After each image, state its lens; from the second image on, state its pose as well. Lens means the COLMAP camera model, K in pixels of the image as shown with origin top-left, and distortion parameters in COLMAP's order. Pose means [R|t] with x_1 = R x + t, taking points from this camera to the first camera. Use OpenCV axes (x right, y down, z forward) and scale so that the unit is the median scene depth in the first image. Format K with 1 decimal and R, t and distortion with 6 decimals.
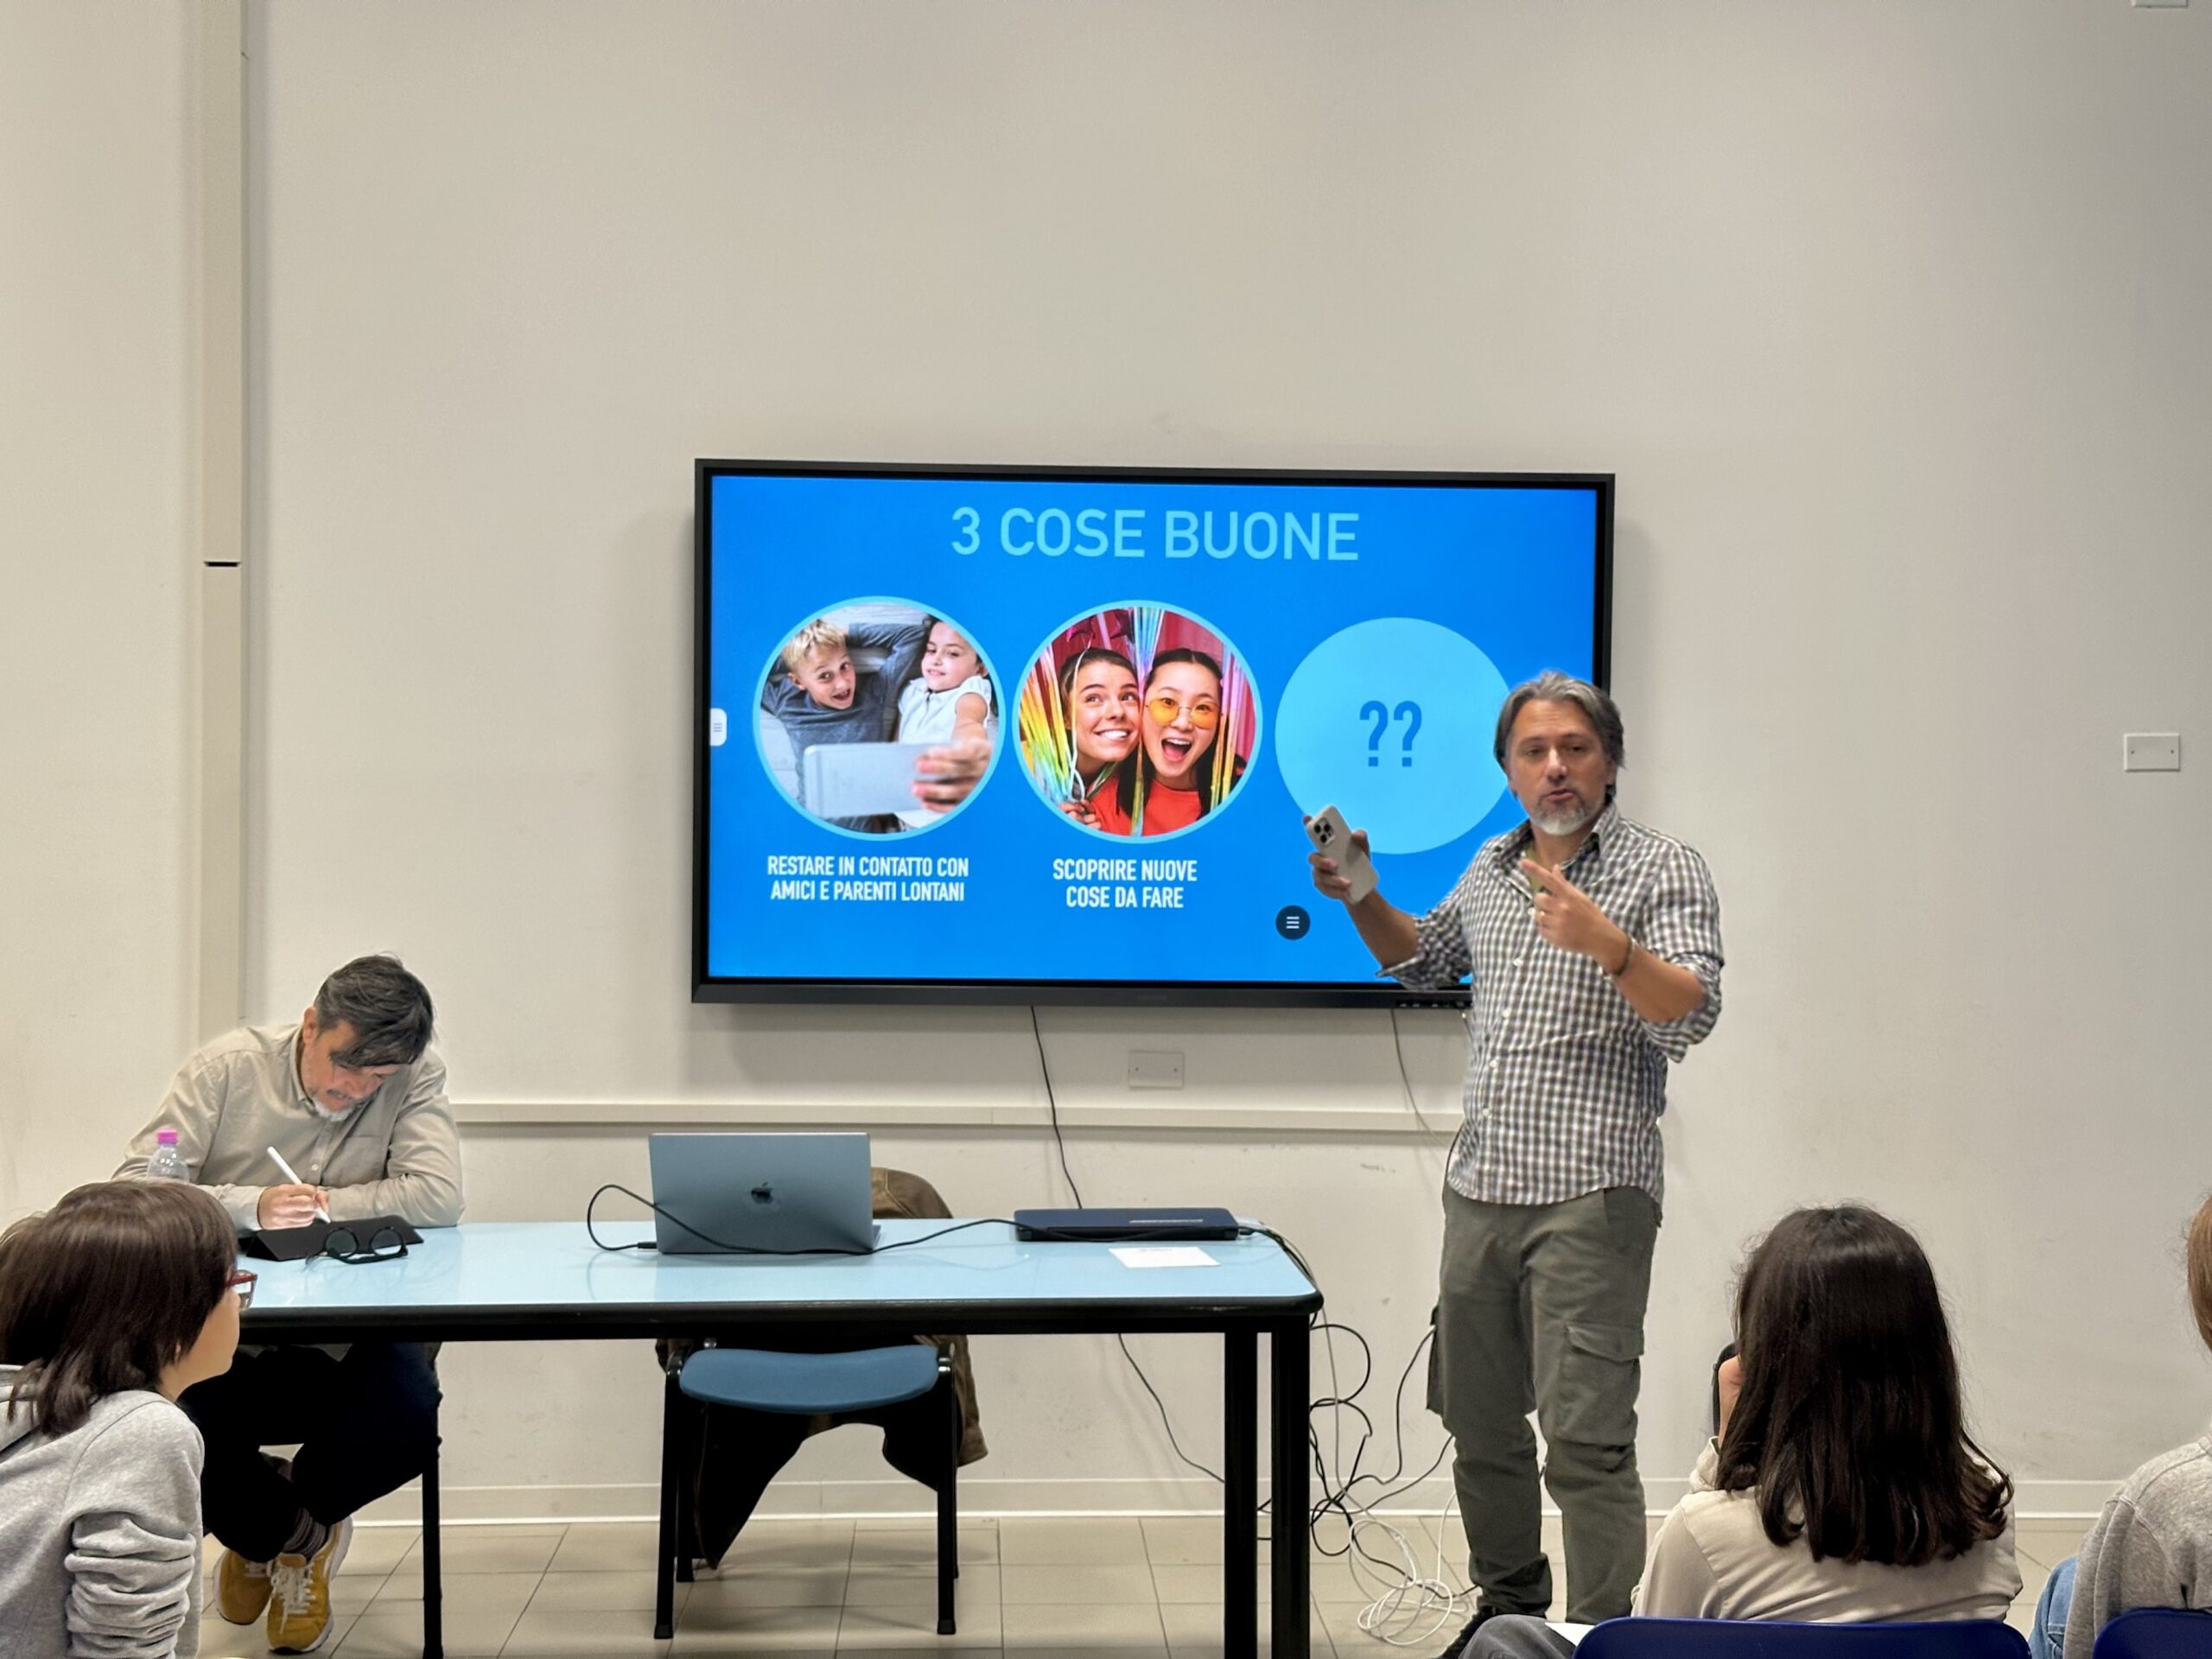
lens RADIAL K [[3028.0, 0, 1112.8], [0, 3028.0, 848.1], [0, 0, 1]] dist [0.134702, 0.024809]
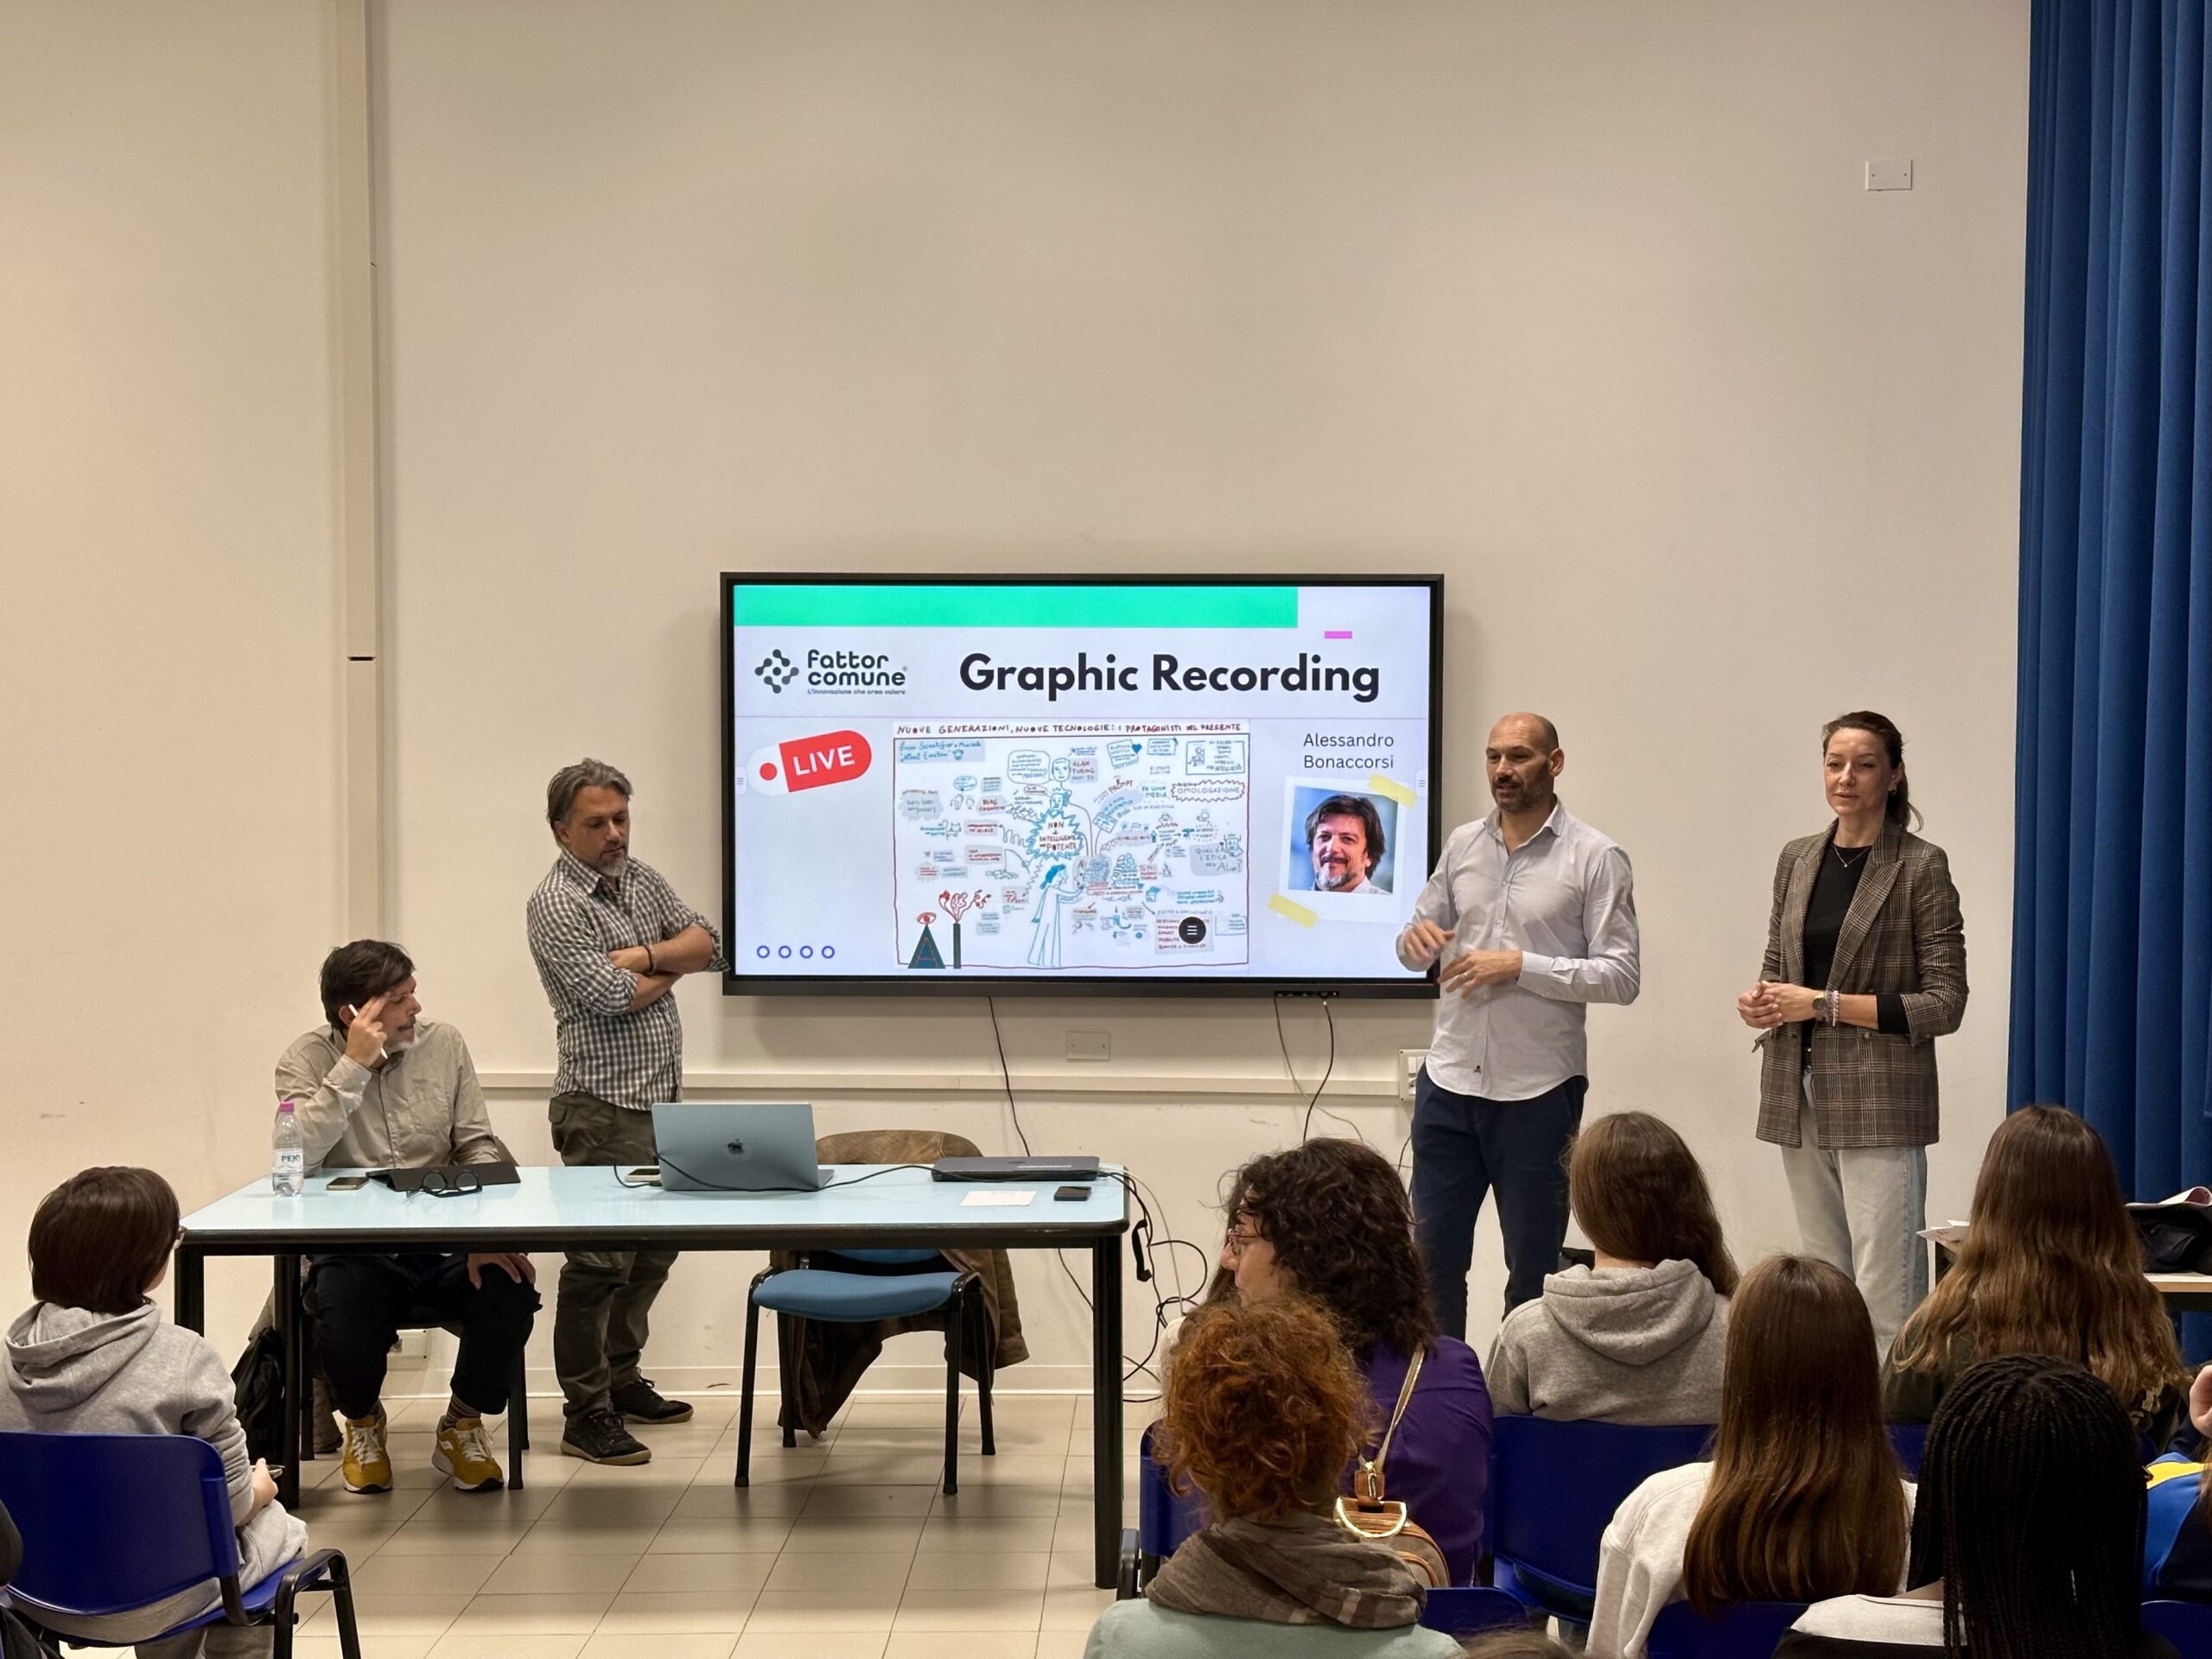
lens RADIAL K [[3148.9, 0, 1106.0], [0, 3148.9, 829.5], [0, 0, 1]] dist [0.225389, -0.047630]
pose [[0.997092, -0.005147, -0.076031, 0.124021], [0.006661, 0.999784, 0.019667, -0.043874], [0.075913, -0.020116, 0.996911, -0.318070]]
